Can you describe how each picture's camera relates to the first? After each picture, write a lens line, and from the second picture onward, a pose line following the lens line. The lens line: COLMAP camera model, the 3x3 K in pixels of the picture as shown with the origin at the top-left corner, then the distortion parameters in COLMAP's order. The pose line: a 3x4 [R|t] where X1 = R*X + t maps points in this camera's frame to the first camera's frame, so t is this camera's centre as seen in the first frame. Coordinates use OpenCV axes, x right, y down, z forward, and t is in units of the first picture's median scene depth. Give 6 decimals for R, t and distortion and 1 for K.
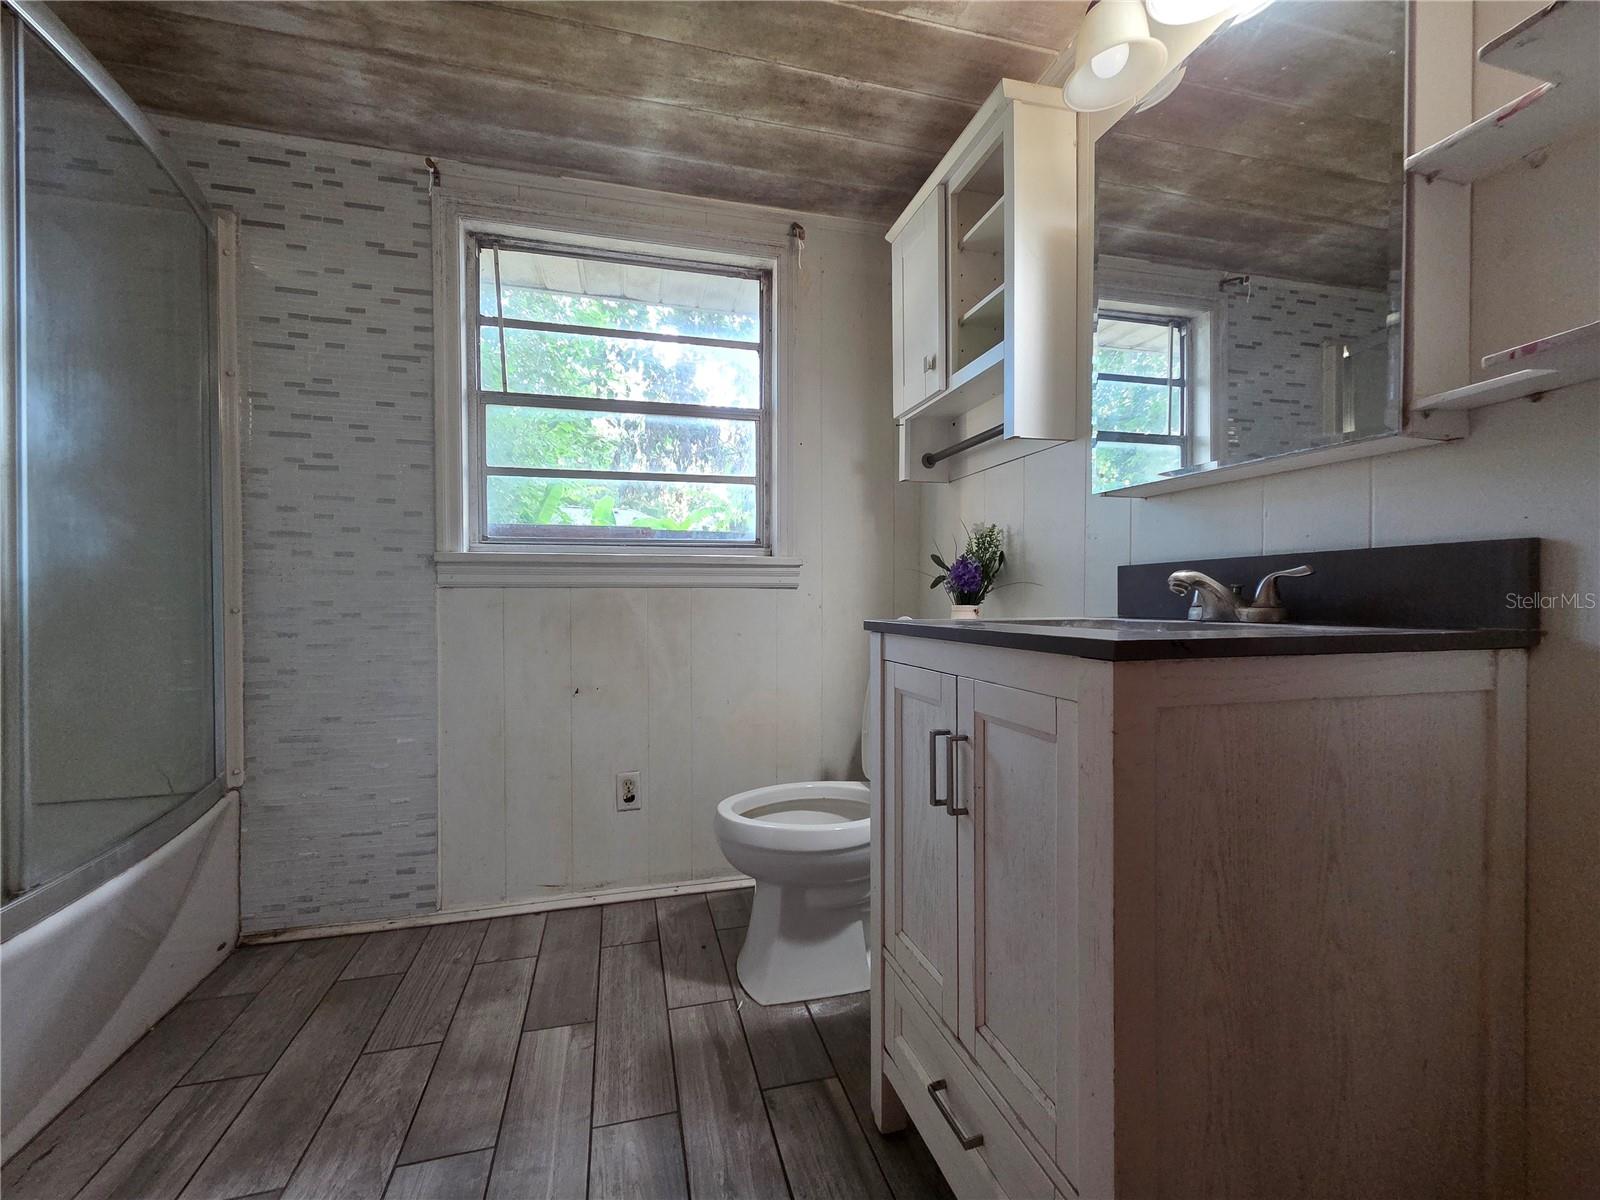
lens RADIAL K [[652.4, 0, 788.3], [0, 652.4, 603.1], [0, 0, 1]] dist [0.003133, -0.000389]
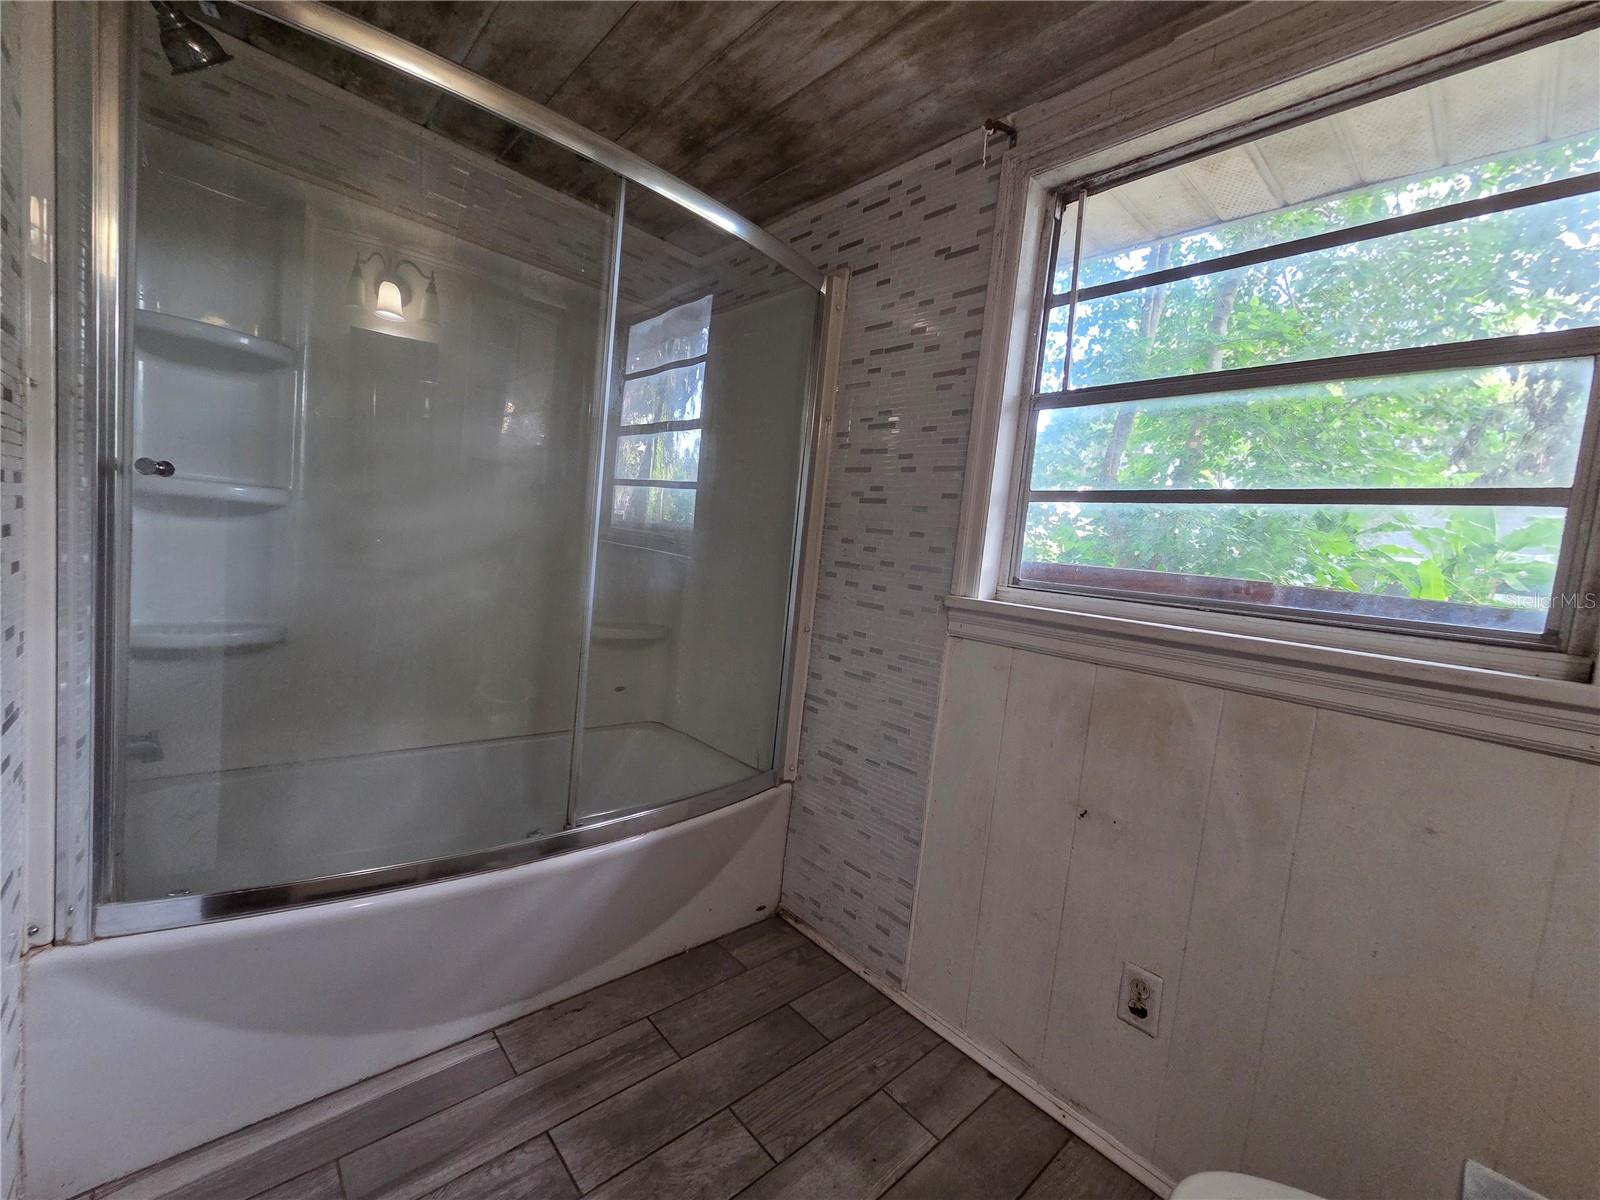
lens RADIAL K [[652.4, 0, 788.3], [0, 652.4, 603.1], [0, 0, 1]] dist [0.003133, -0.000389]
pose [[0.455830, 0.121364, -0.881754, 0.124469], [-0.114264, 0.990442, 0.077254, -0.112548], [0.882702, 0.065538, 0.465341, 0.423512]]
